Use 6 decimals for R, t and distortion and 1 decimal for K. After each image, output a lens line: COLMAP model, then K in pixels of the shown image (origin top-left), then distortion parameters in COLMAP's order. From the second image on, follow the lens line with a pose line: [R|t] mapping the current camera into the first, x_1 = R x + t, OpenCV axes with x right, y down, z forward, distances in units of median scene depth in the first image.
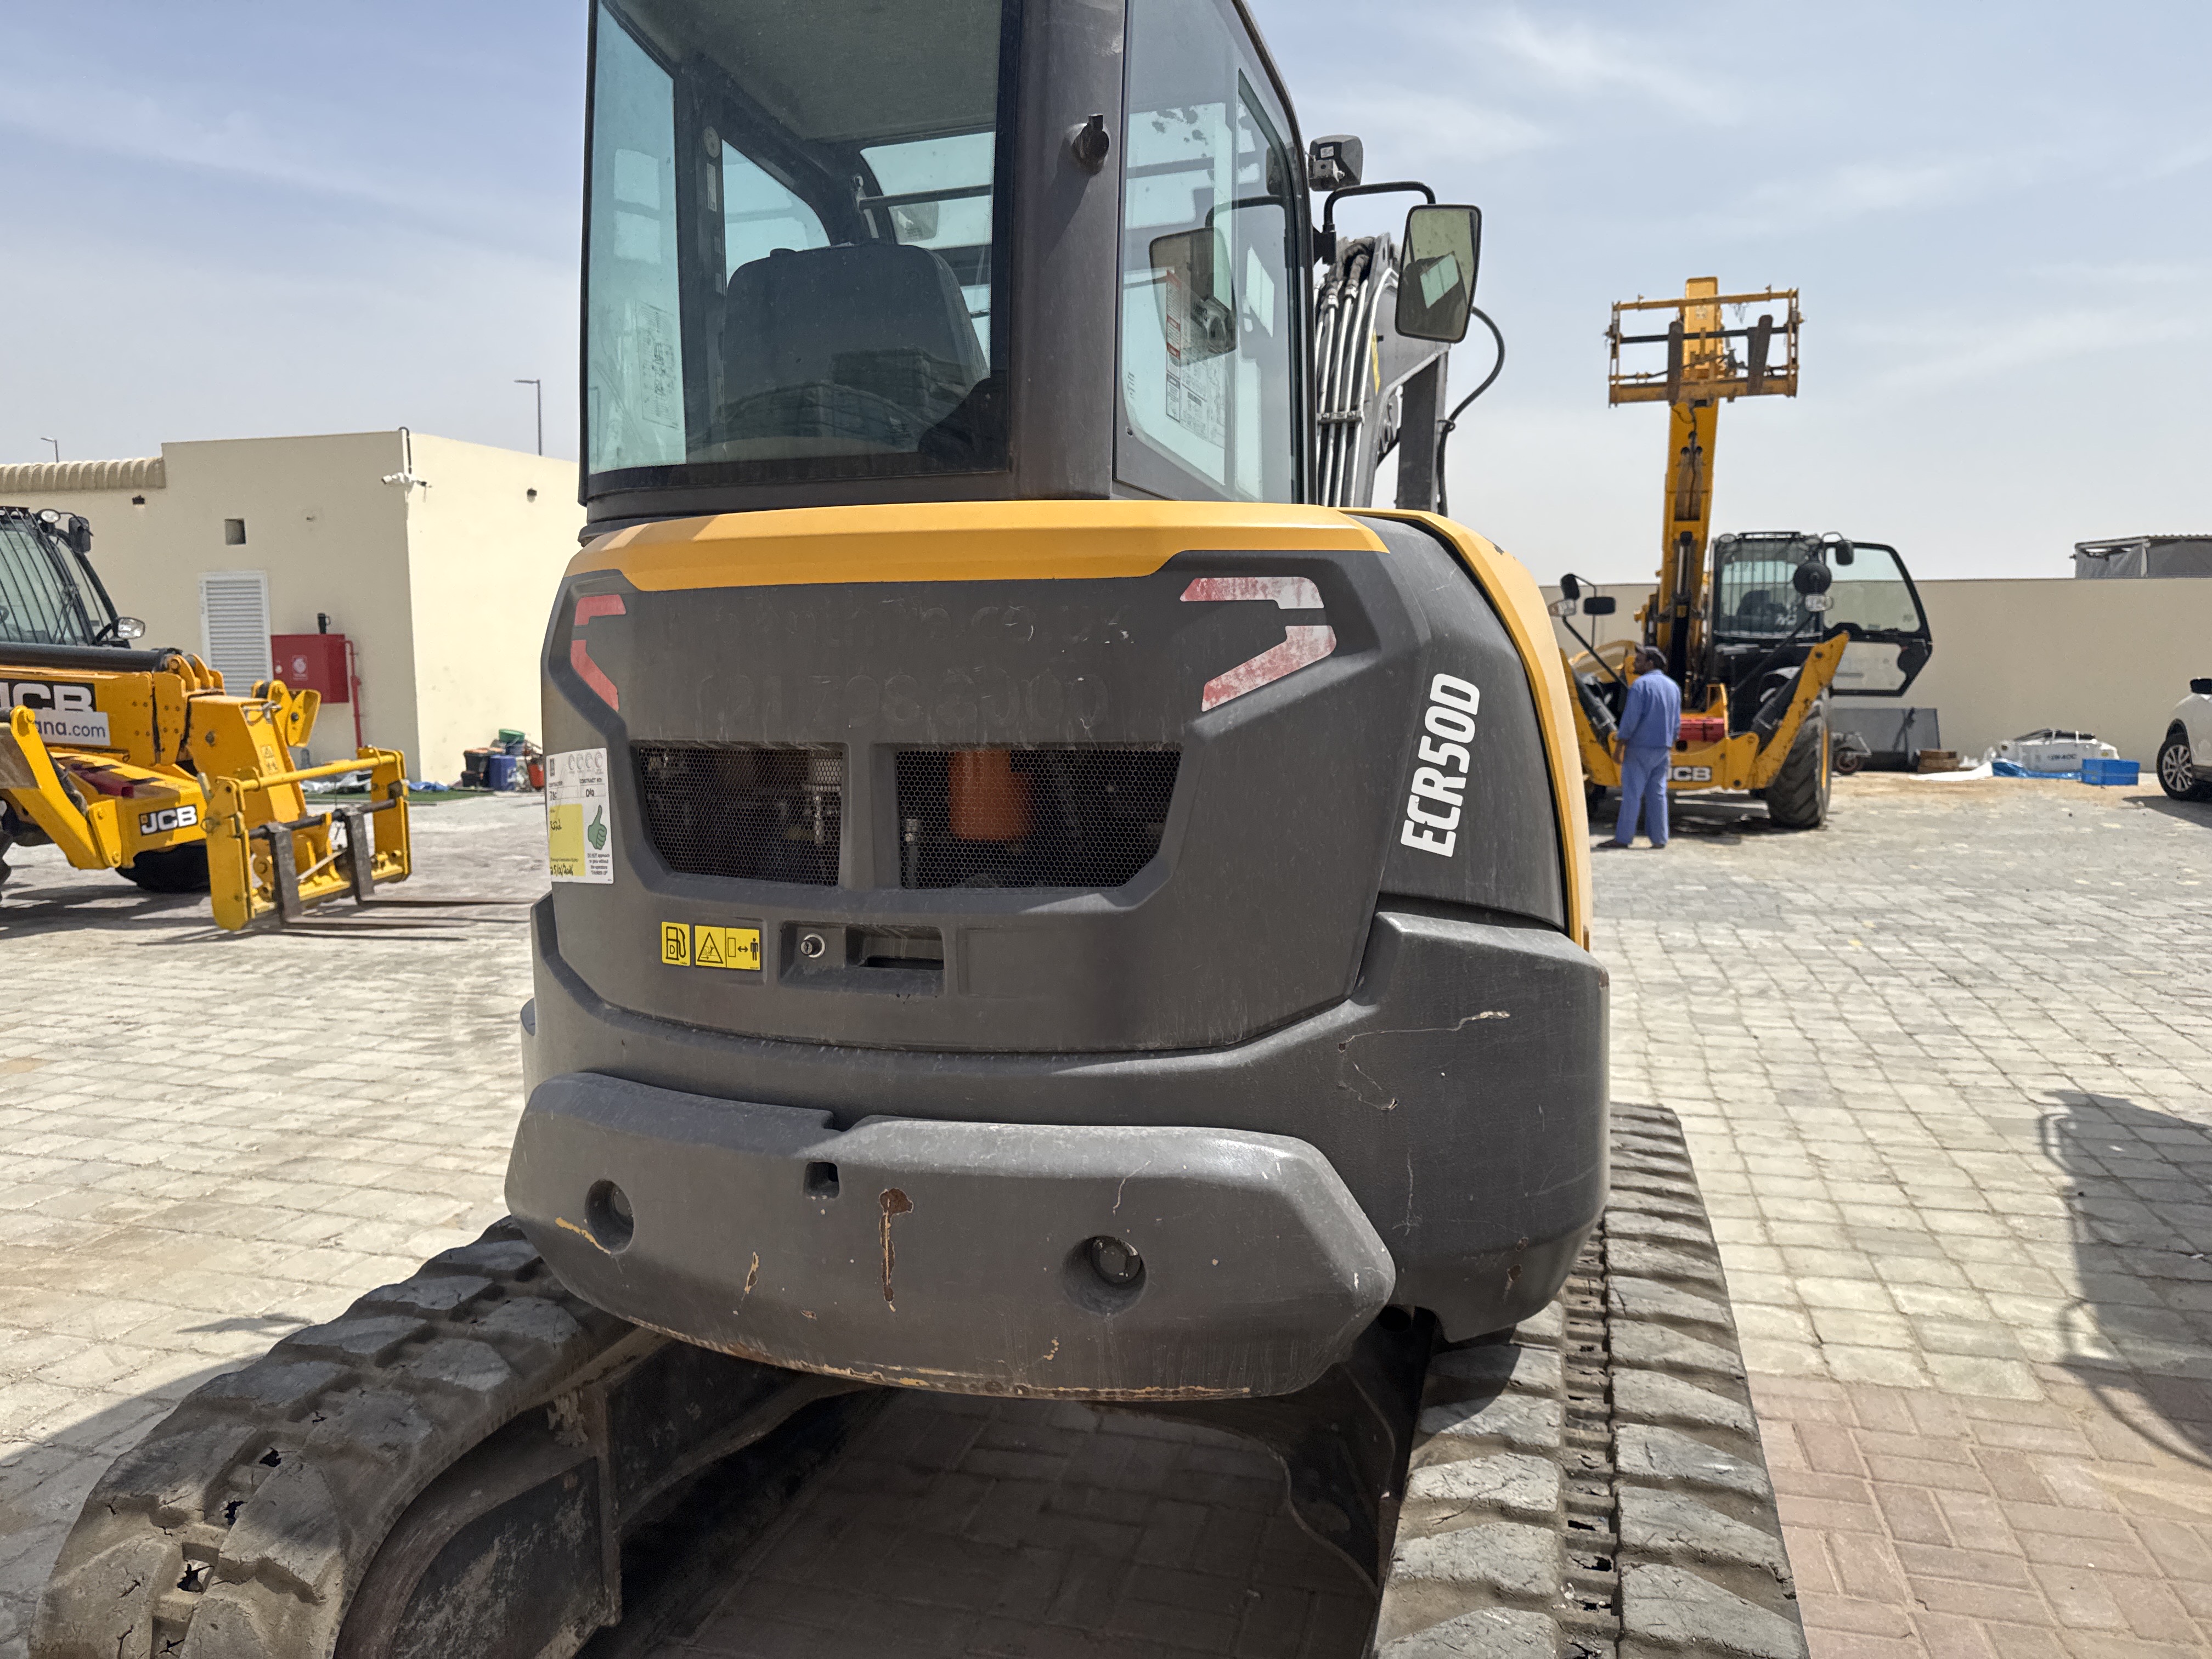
lens RADIAL K [[1566.5, 0, 1107.6], [0, 1566.5, 826.7], [0, 0, 1]] dist [0.036354, -0.055629]
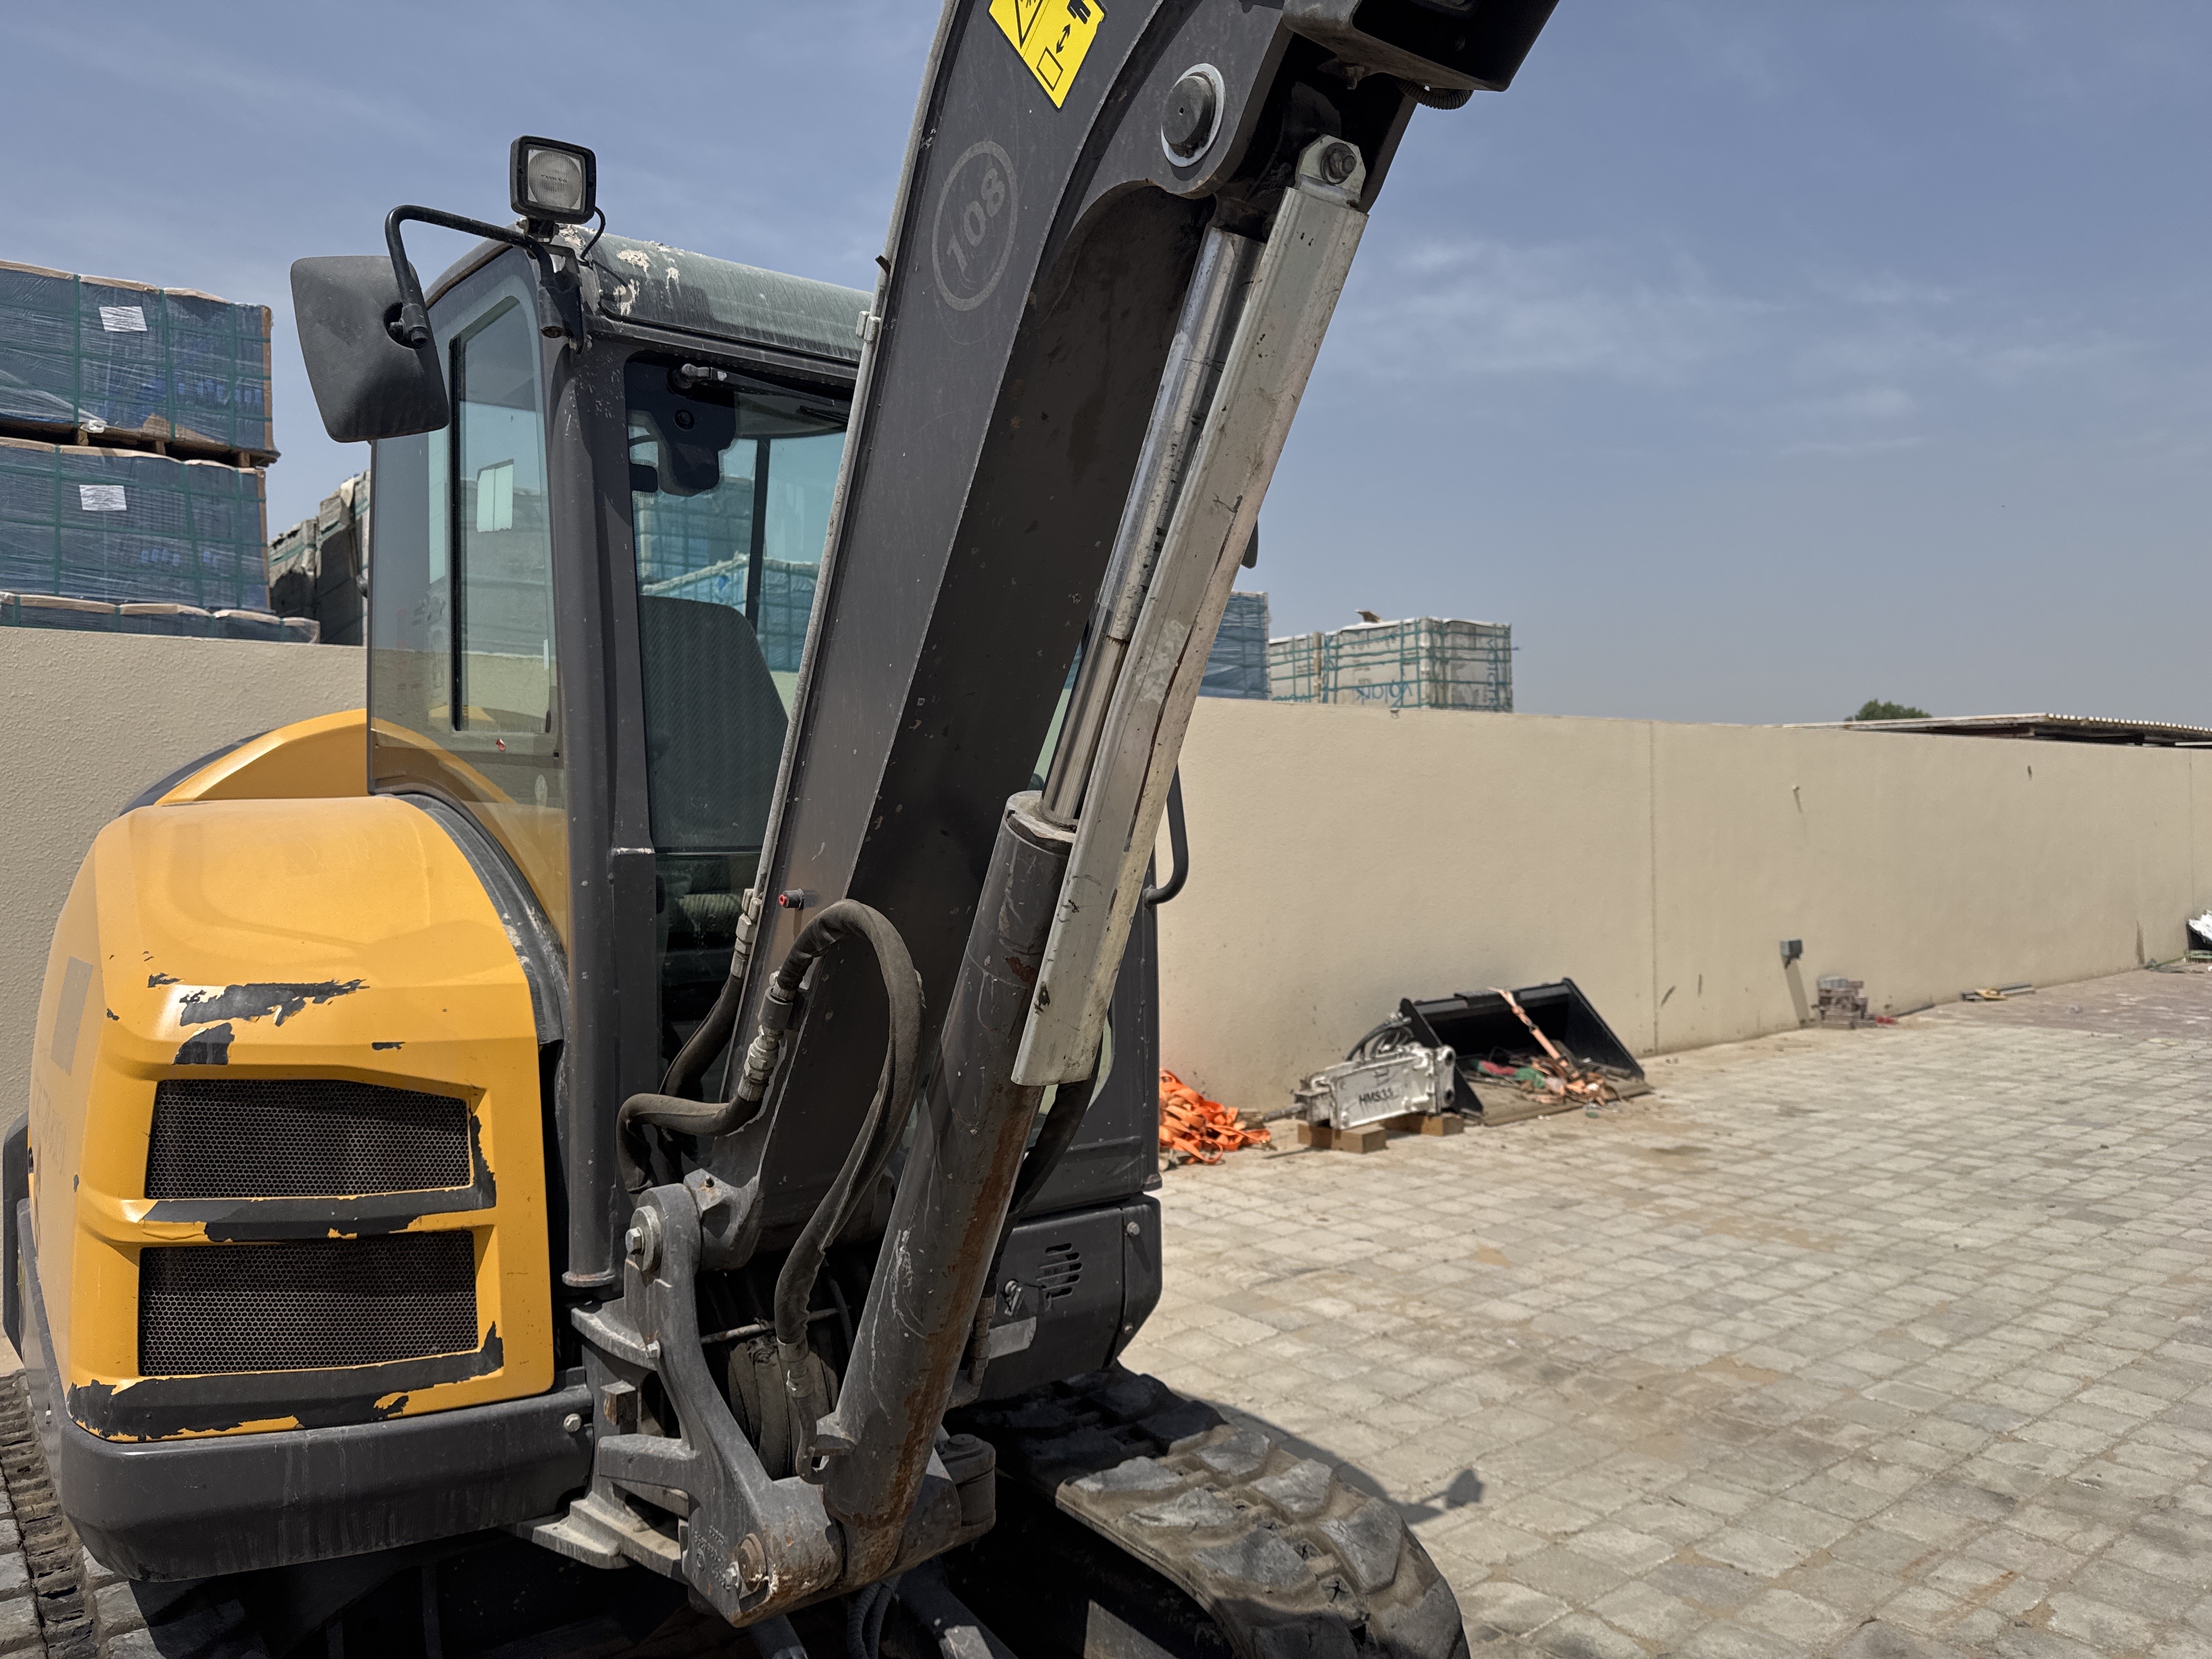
lens RADIAL K [[1566.5, 0, 1114.4], [0, 1566.5, 821.4], [0, 0, 1]] dist [0.036354, -0.055629]
pose [[-0.565339, 0.006690, -0.824831, 0.953767], [-0.070091, 0.995961, 0.056118, -0.343462], [0.821875, 0.089539, -0.562587, 2.702836]]
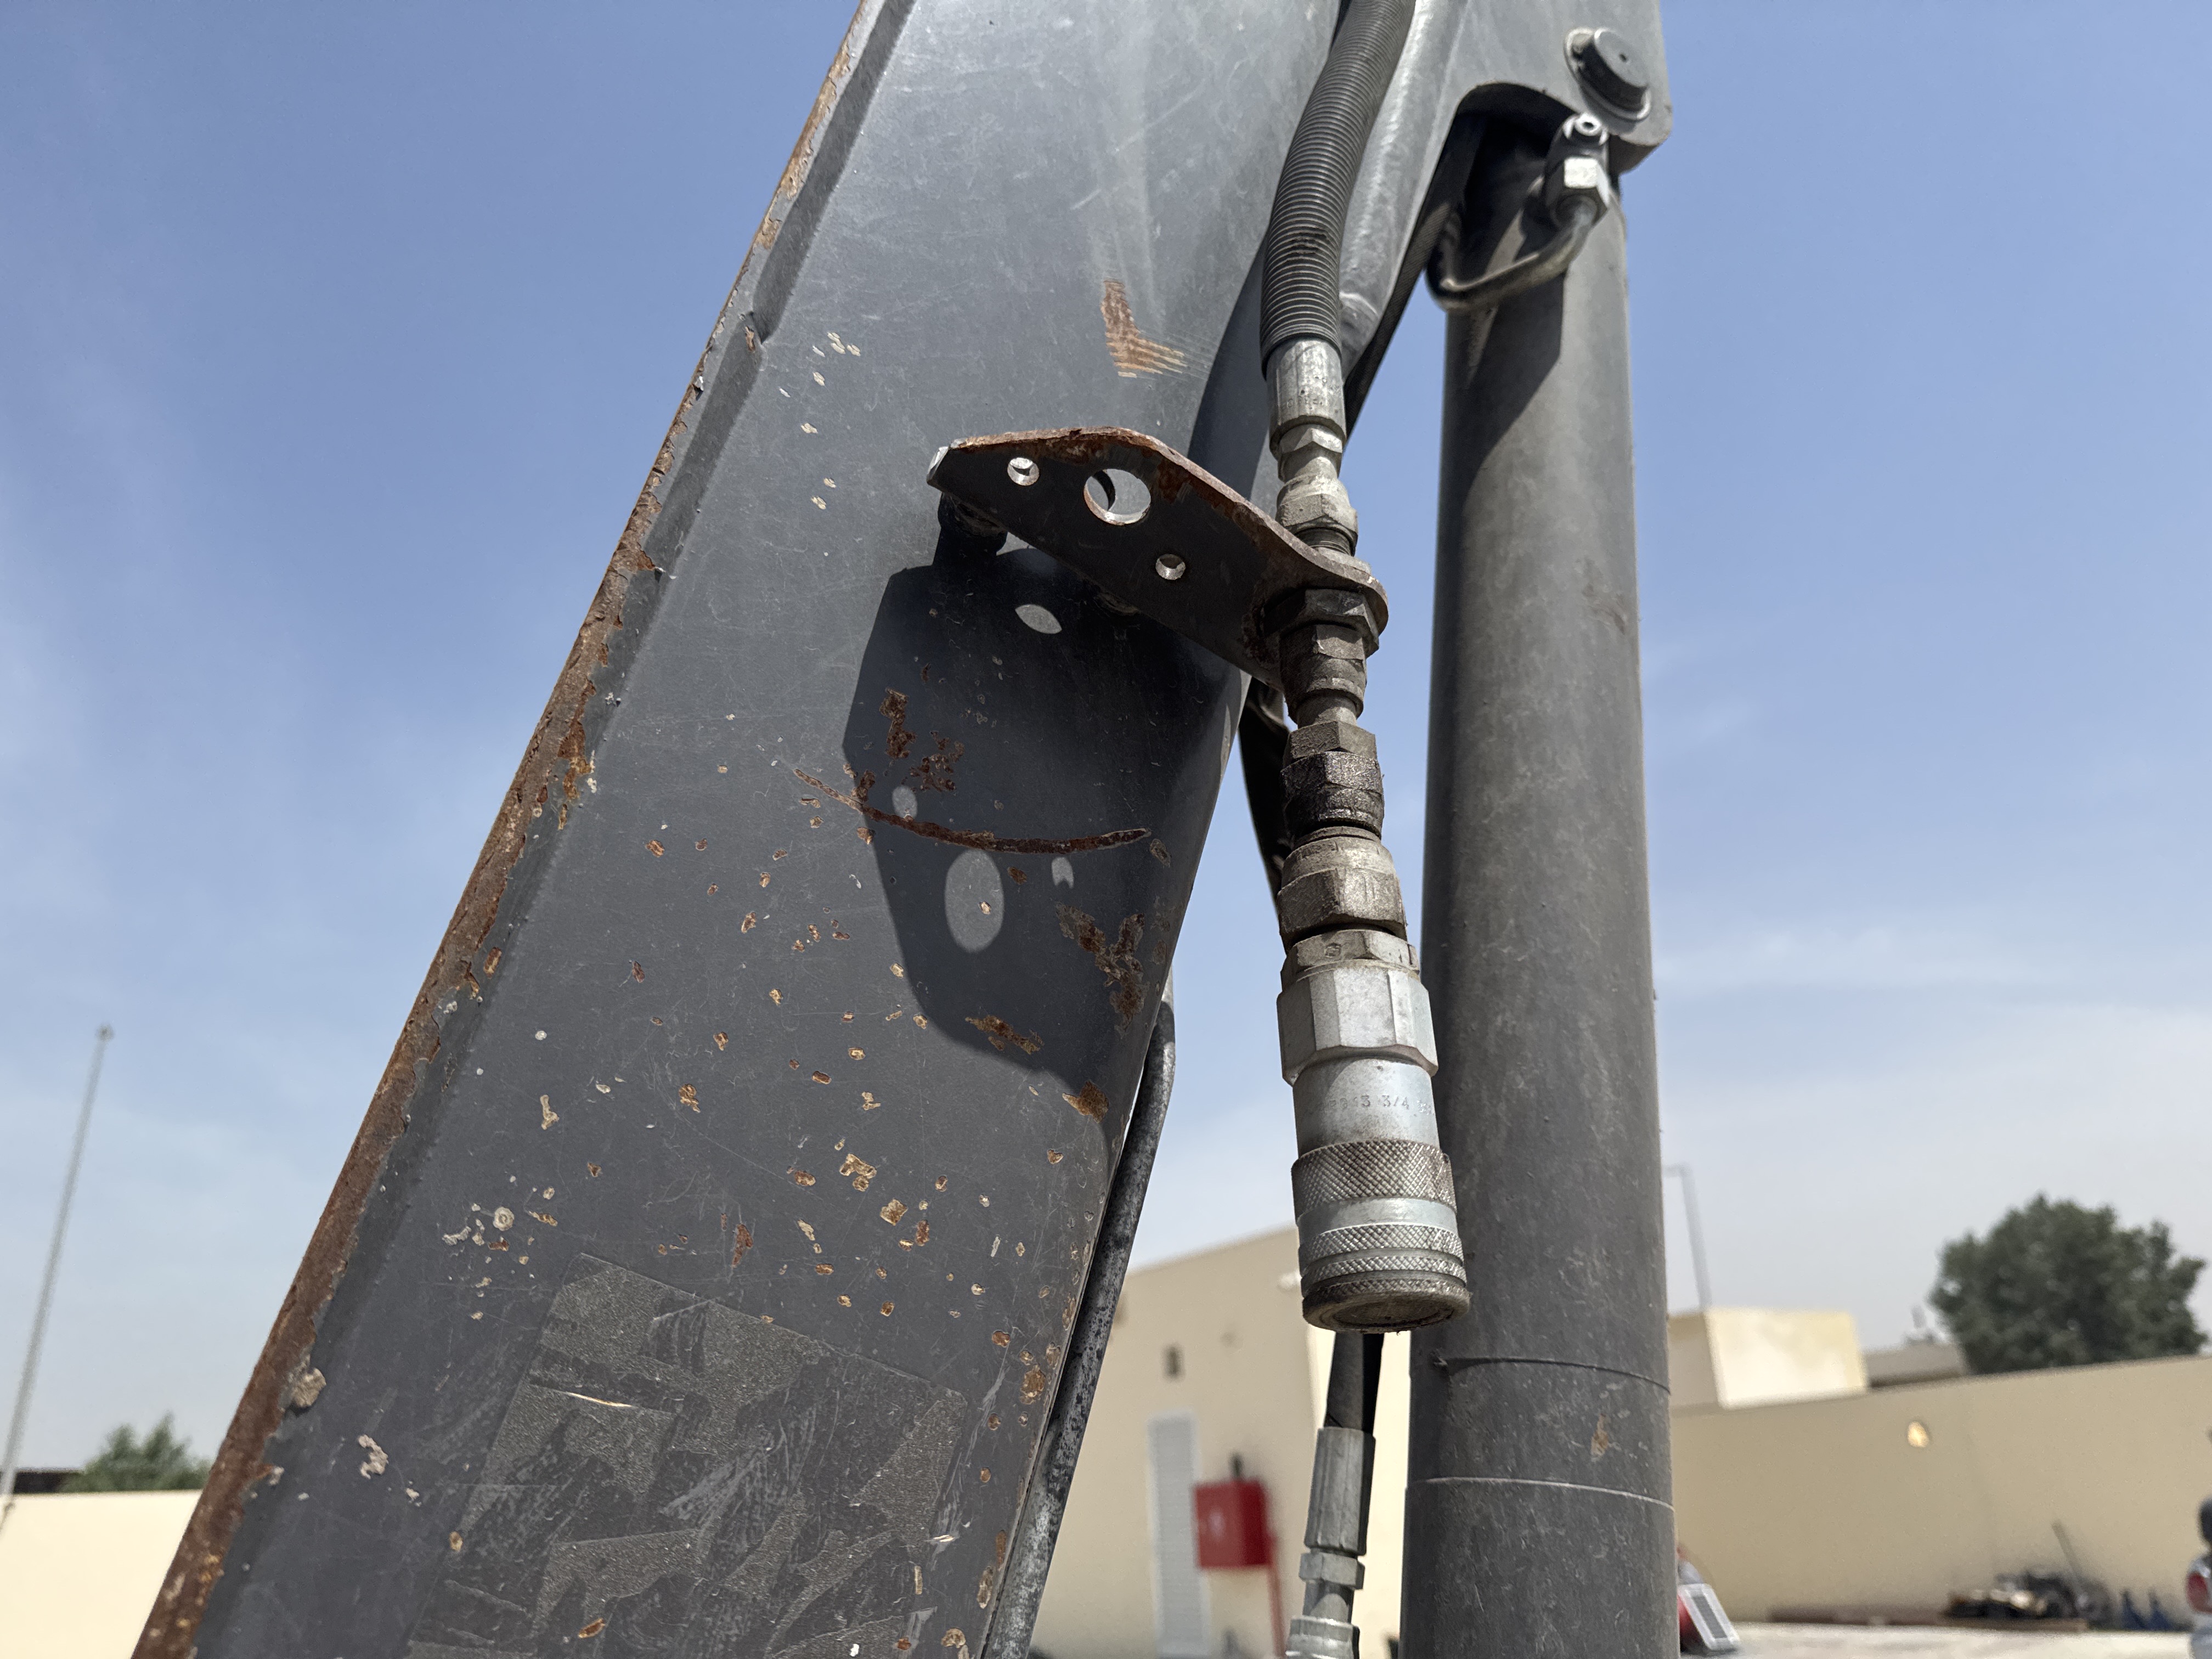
lens RADIAL K [[1566.5, 0, 1158.7], [0, 1566.5, 857.4], [0, 0, 1]] dist [0.036354, -0.055629]
pose [[0.744381, -0.291084, -0.600972, 0.762823], [-0.022513, 0.888537, -0.458253, -0.303480], [0.667375, 0.354645, 0.654857, 2.921900]]
